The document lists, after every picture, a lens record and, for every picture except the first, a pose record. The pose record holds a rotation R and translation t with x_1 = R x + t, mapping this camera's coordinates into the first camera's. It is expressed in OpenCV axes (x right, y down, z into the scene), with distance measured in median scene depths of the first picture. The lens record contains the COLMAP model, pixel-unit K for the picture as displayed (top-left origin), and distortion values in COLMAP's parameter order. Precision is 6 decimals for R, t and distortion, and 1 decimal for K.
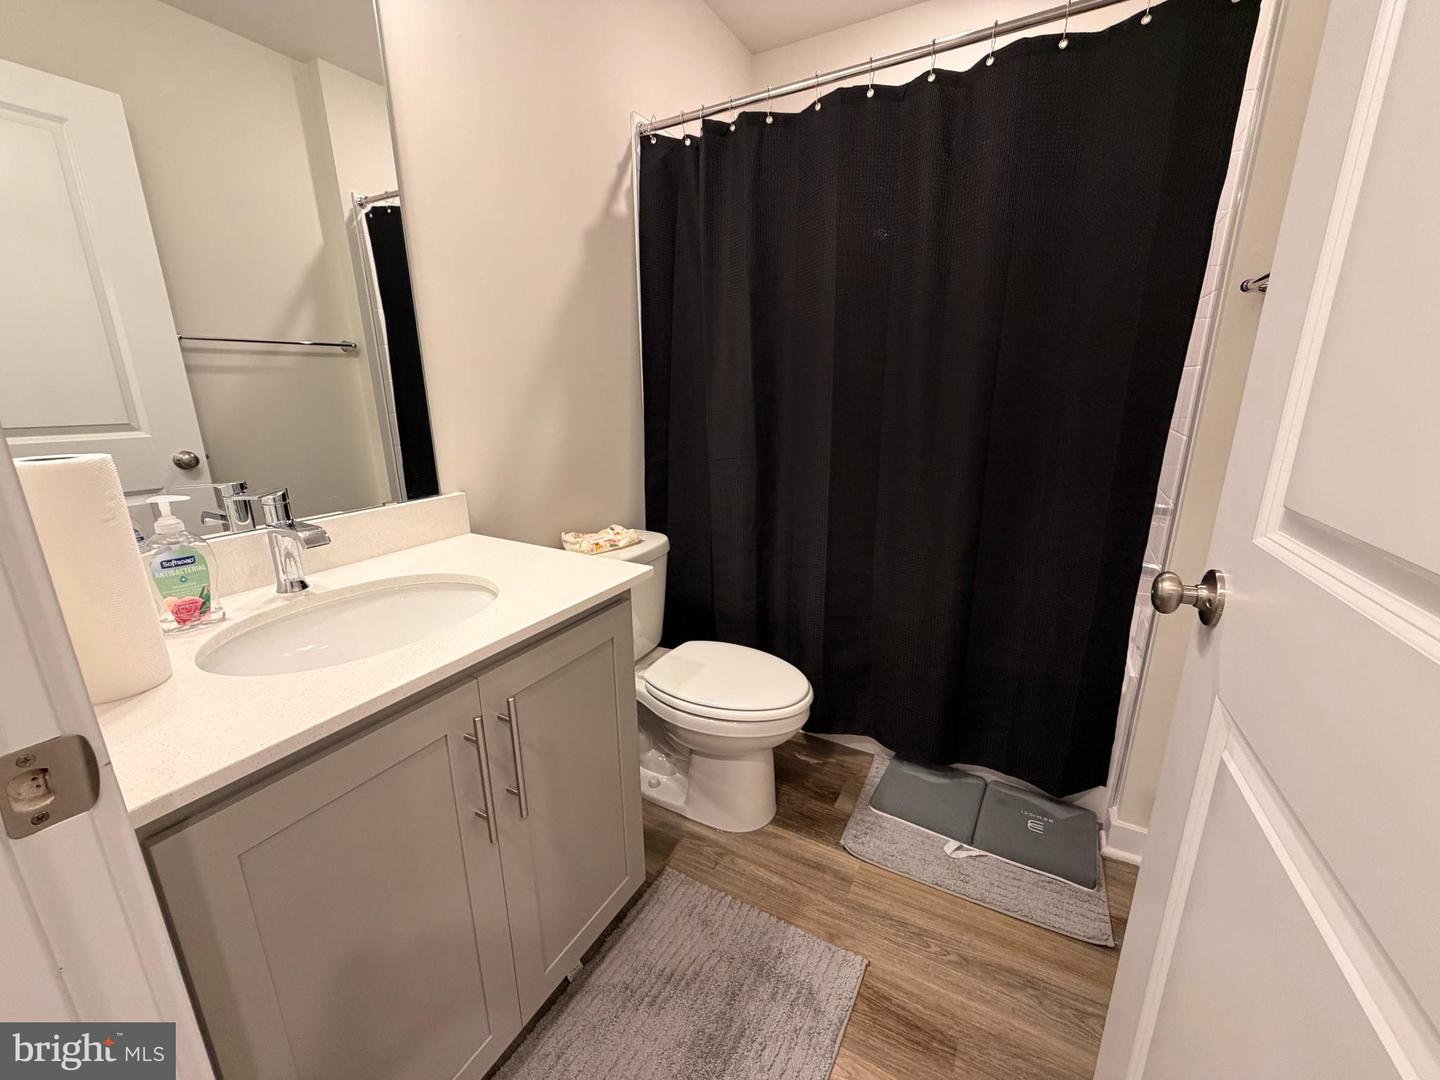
lens RADIAL K [[570.9, 0, 717.5], [0, 570.9, 540.1], [0, 0, 1]] dist [-0.000582, 0.000072]
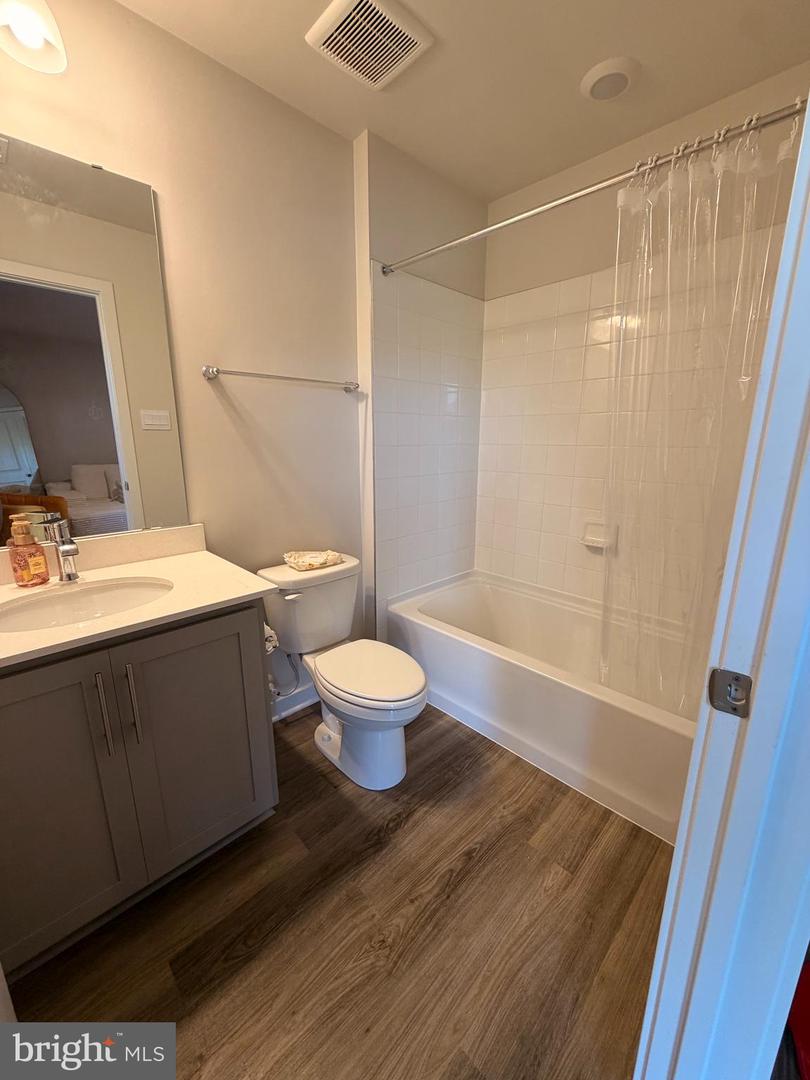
lens RADIAL K [[428.2, 0, 405.0], [0, 428.2, 540.0], [0, 0, 1]] dist [-0.000582, 0.000072]
pose [[0.958304, 0.057857, -0.279834, 0.487755], [-0.068347, 0.997272, -0.027868, -0.054160], [0.277458, 0.045831, 0.959644, 0.050222]]
